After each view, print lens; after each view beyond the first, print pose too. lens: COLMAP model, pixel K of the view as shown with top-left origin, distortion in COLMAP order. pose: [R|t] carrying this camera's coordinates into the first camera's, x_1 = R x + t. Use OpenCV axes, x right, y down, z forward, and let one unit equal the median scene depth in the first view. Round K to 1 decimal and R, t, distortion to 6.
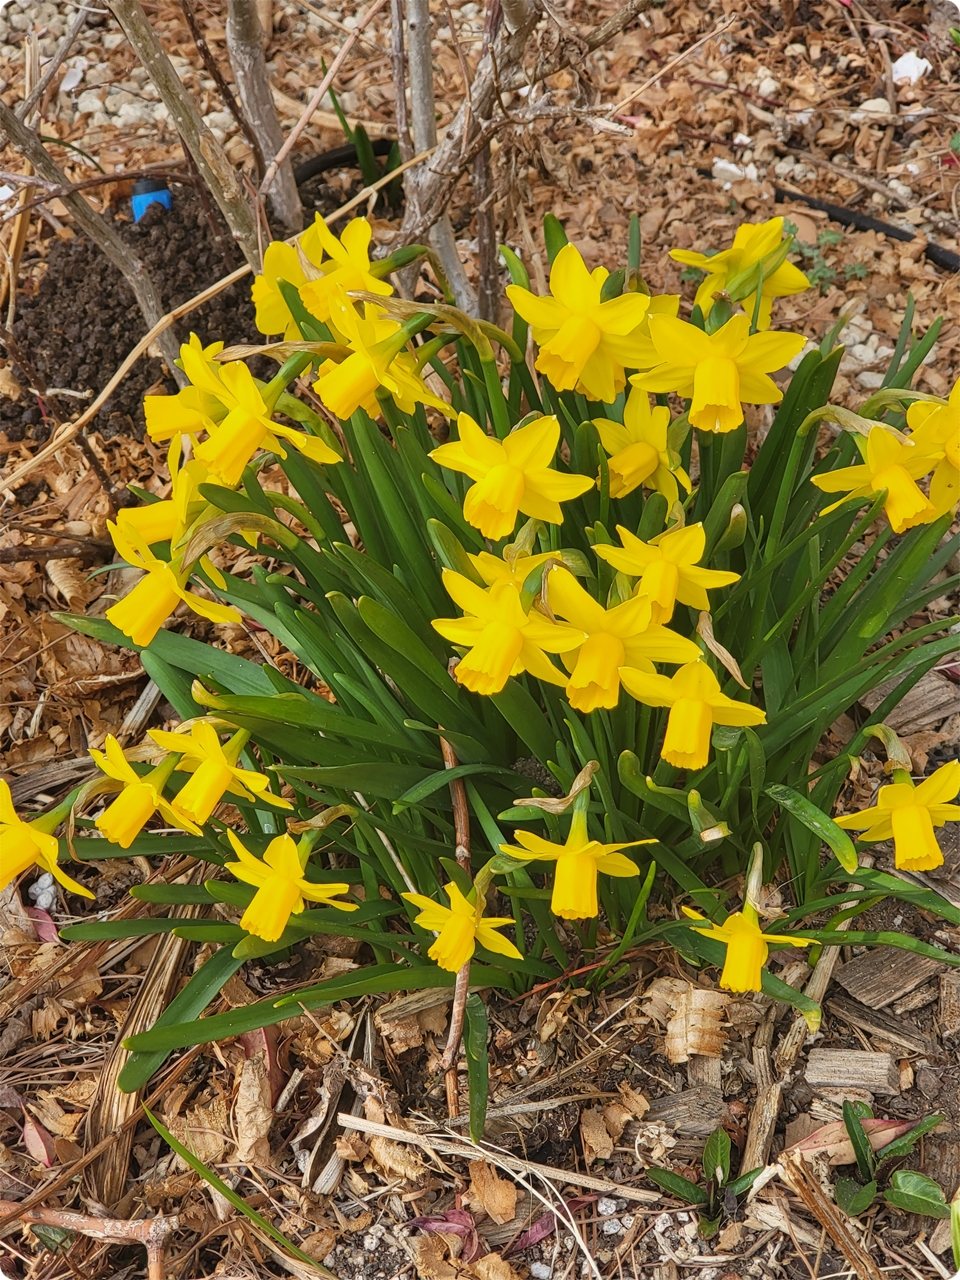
lens RADIAL K [[2205.6, 0, 480.0], [0, 2205.6, 640.0], [0, 0, 1]] dist [-0.048239, -0.085080]
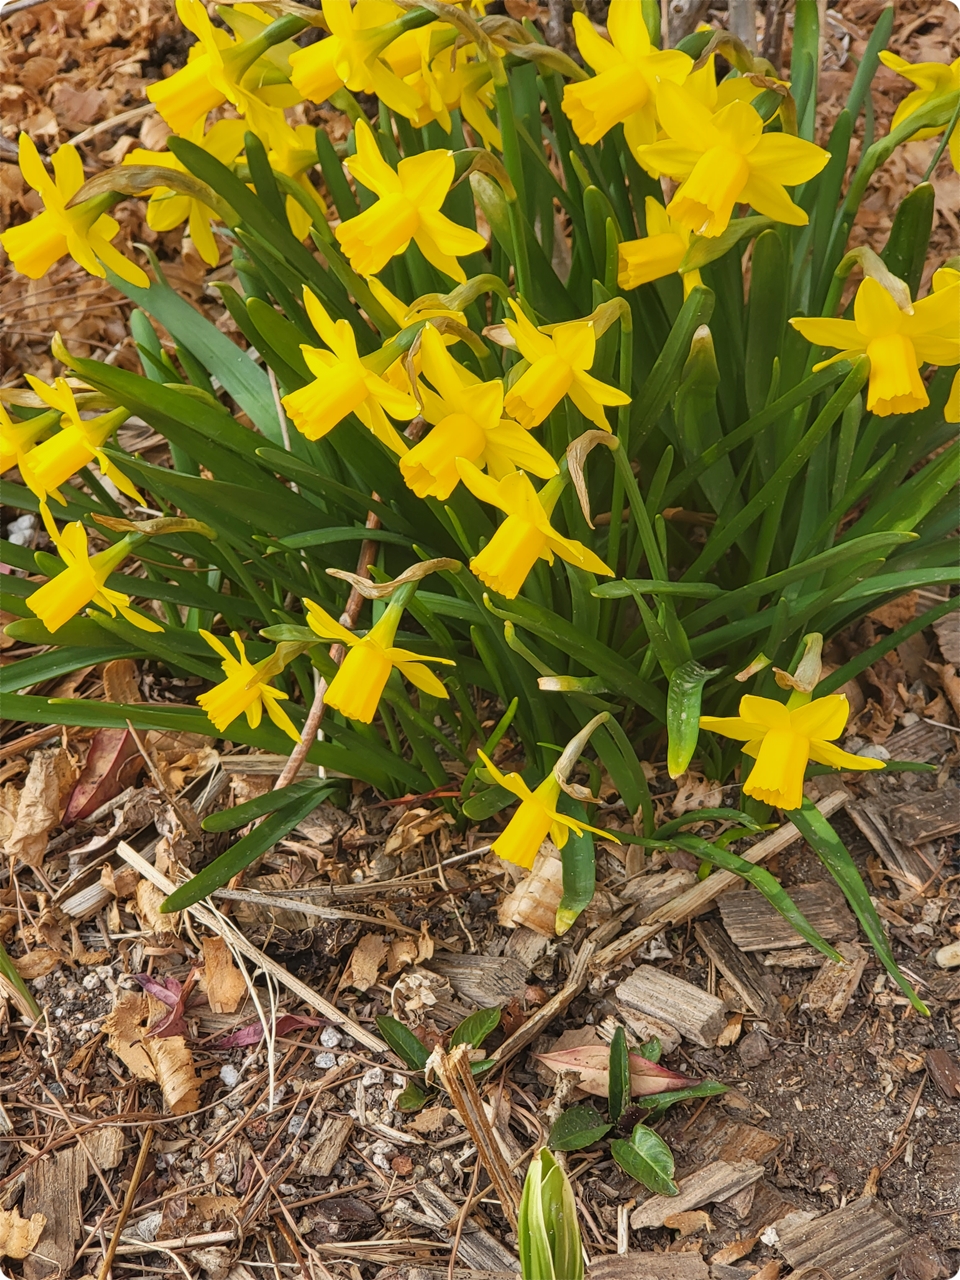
lens RADIAL K [[2205.6, 0, 480.0], [0, 2205.6, 640.0], [0, 0, 1]] dist [-0.048239, -0.085080]
pose [[0.913029, 0.321074, -0.251575, 0.266892], [-0.297307, 0.946100, 0.128462, -0.028095], [0.279260, -0.042494, 0.959275, 0.148252]]
